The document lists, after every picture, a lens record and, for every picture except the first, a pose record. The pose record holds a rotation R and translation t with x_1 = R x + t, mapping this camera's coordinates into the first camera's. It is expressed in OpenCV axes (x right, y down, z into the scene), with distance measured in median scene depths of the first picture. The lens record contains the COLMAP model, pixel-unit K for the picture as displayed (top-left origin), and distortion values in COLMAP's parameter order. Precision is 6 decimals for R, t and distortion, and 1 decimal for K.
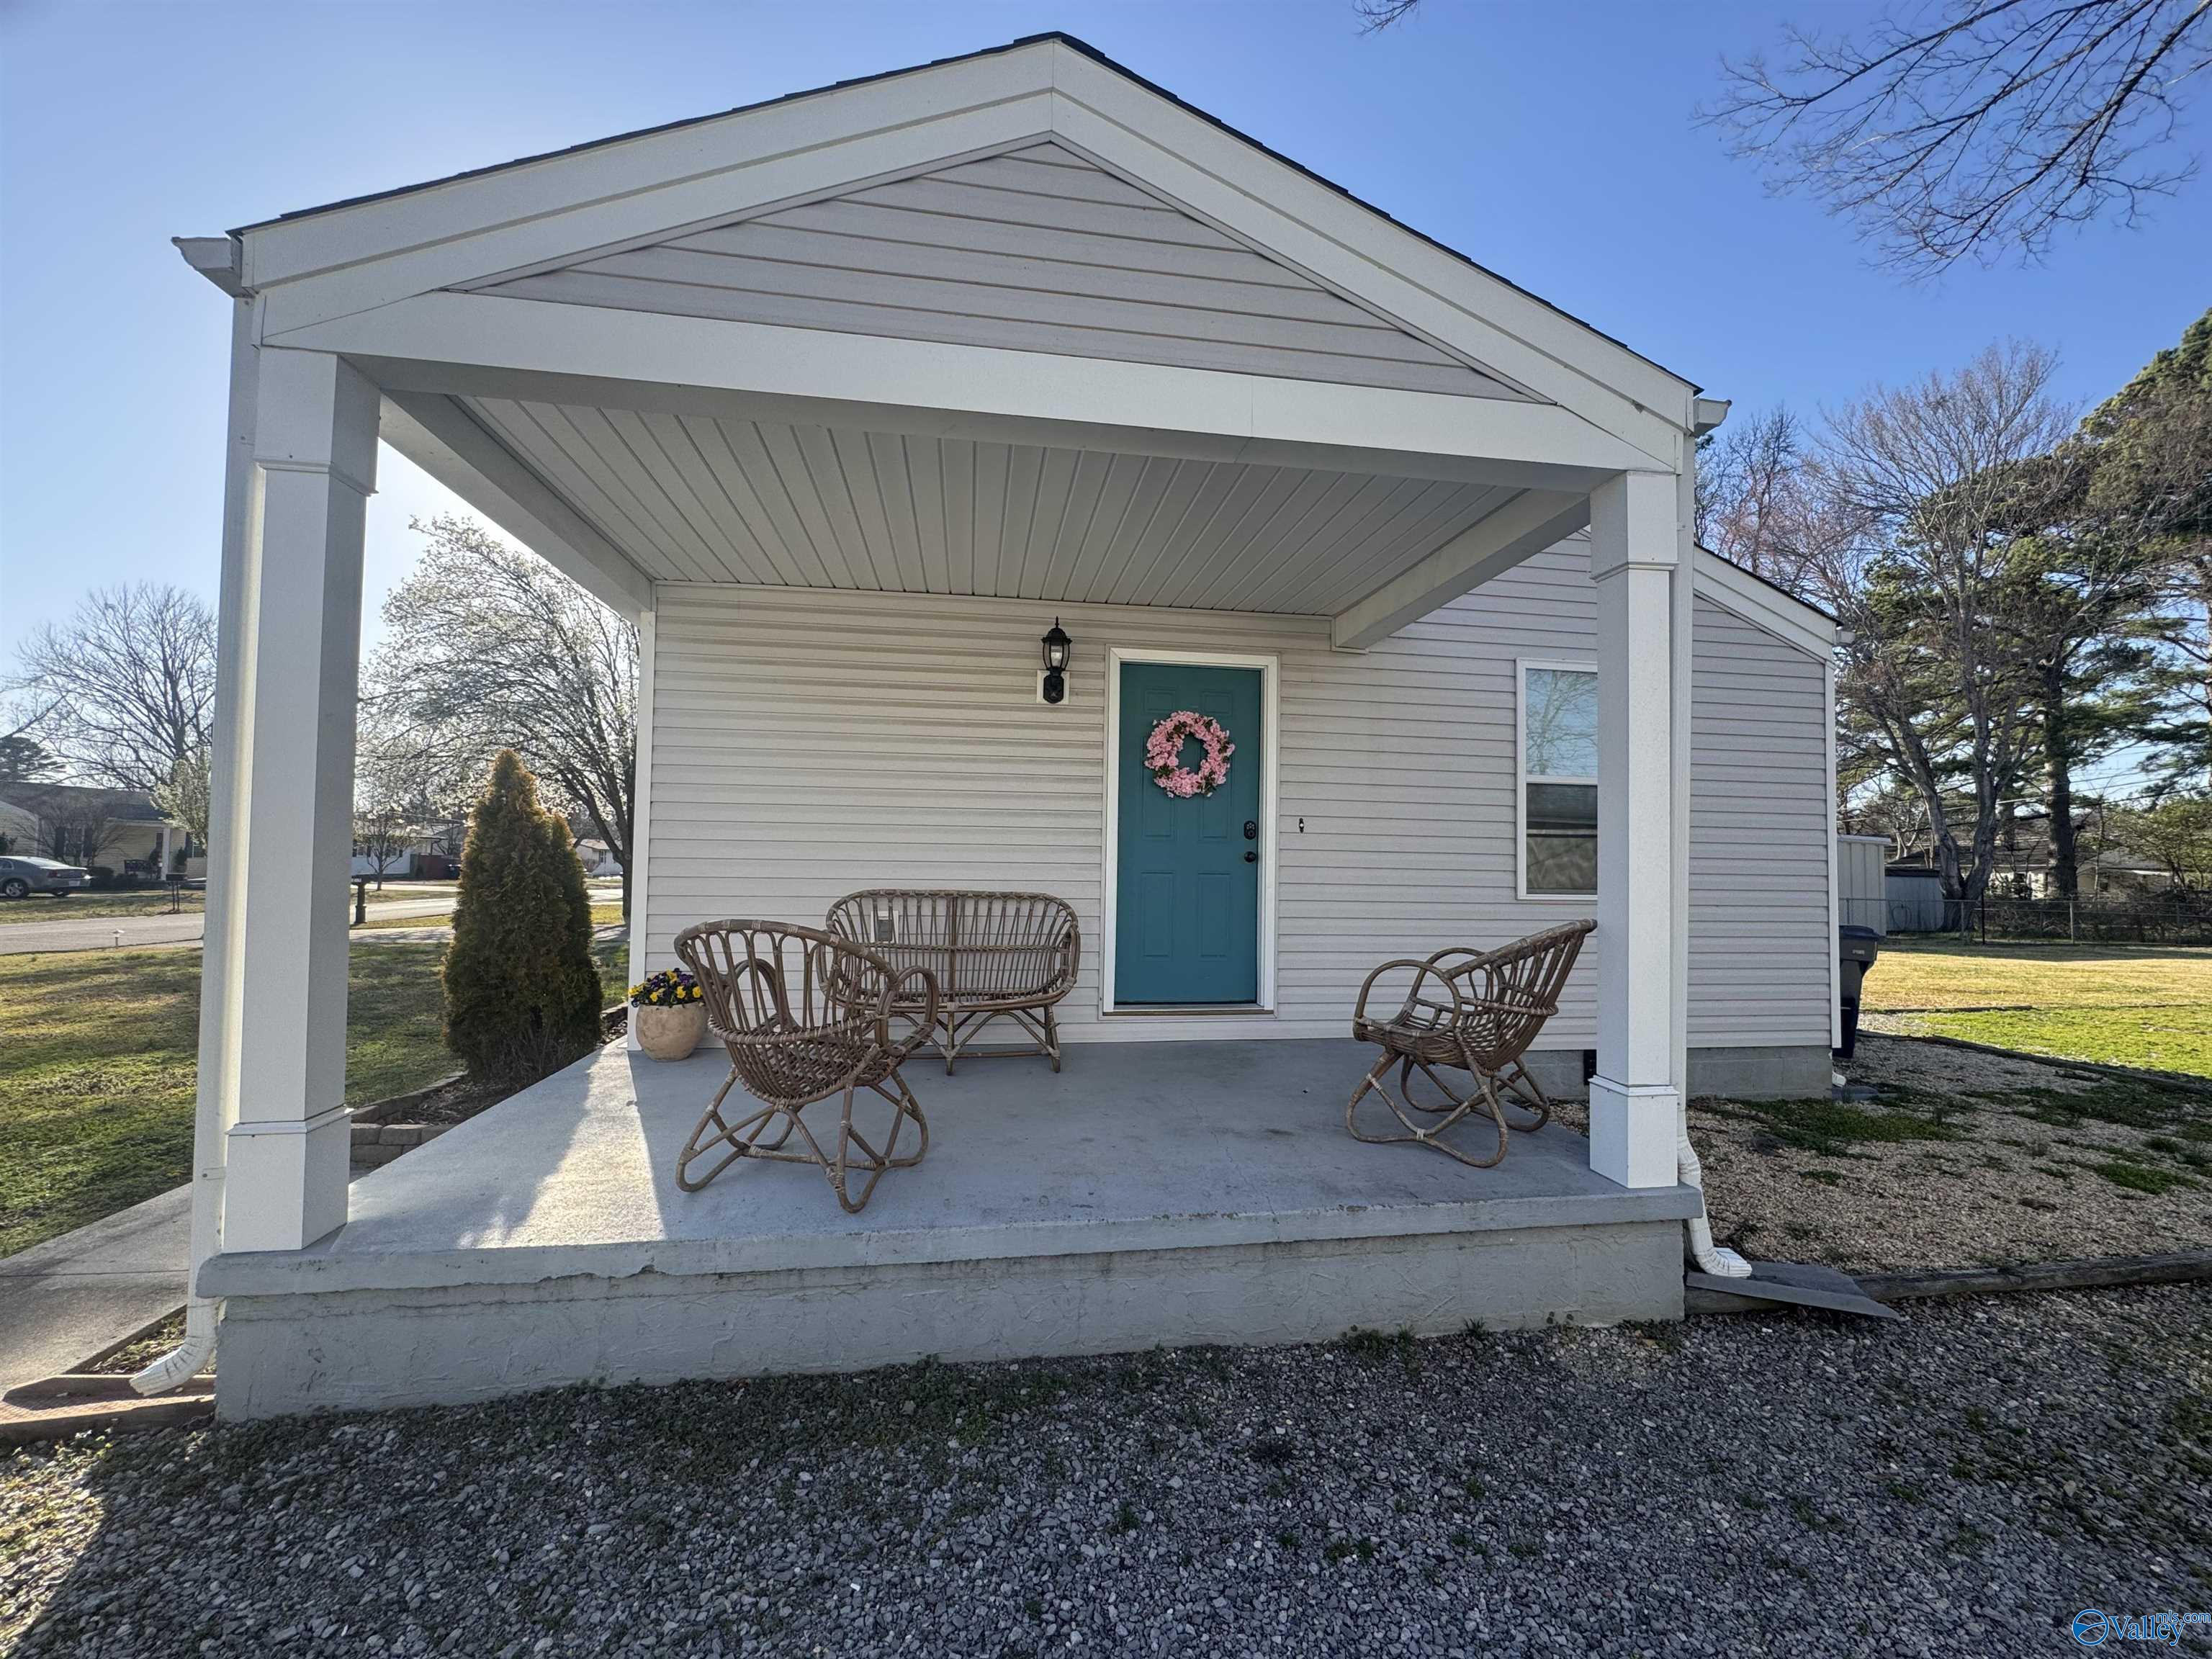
lens RADIAL K [[893.8, 0, 1110.4], [0, 893.8, 829.9], [0, 0, 1]] dist [-0.004728, 0.000135]
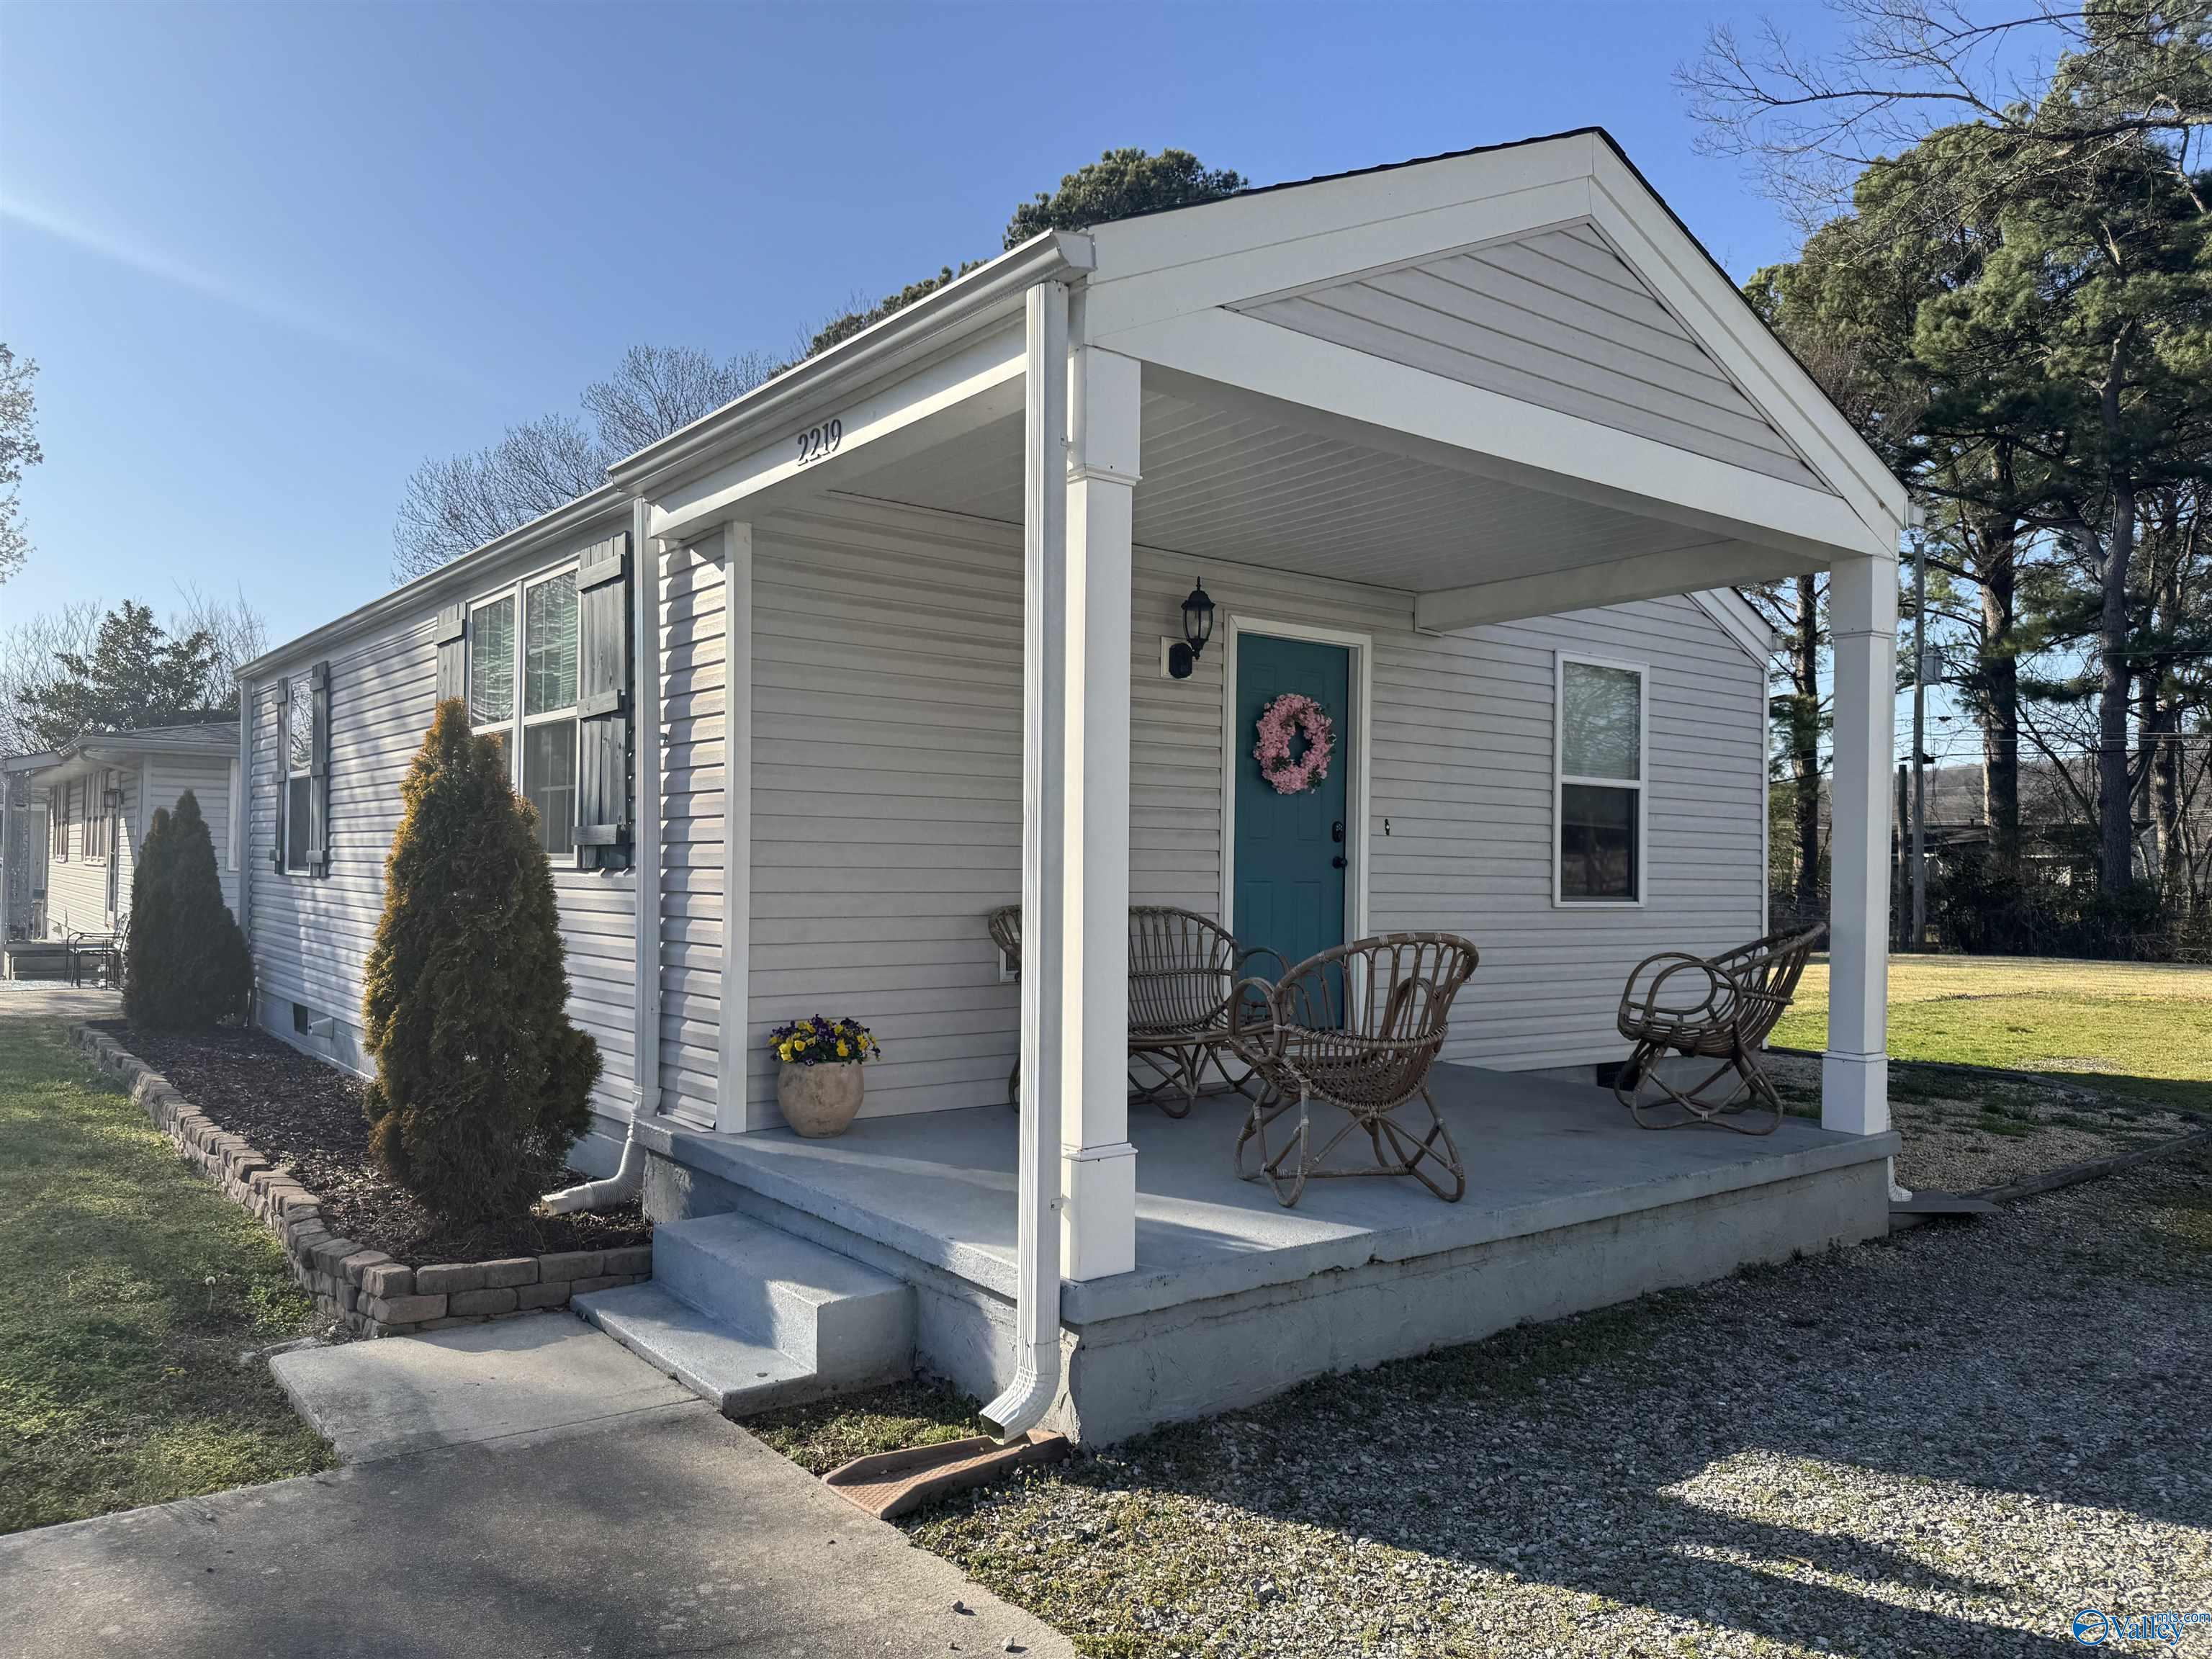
lens RADIAL K [[1548.7, 0, 1098.2], [0, 1548.7, 841.9], [0, 0, 1]] dist [0.025346, -0.006552]
pose [[0.878324, 0.004696, 0.478042, -0.805849], [-0.019213, 0.999491, 0.025482, -0.025232], [-0.477679, -0.031566, 0.877967, -0.225082]]
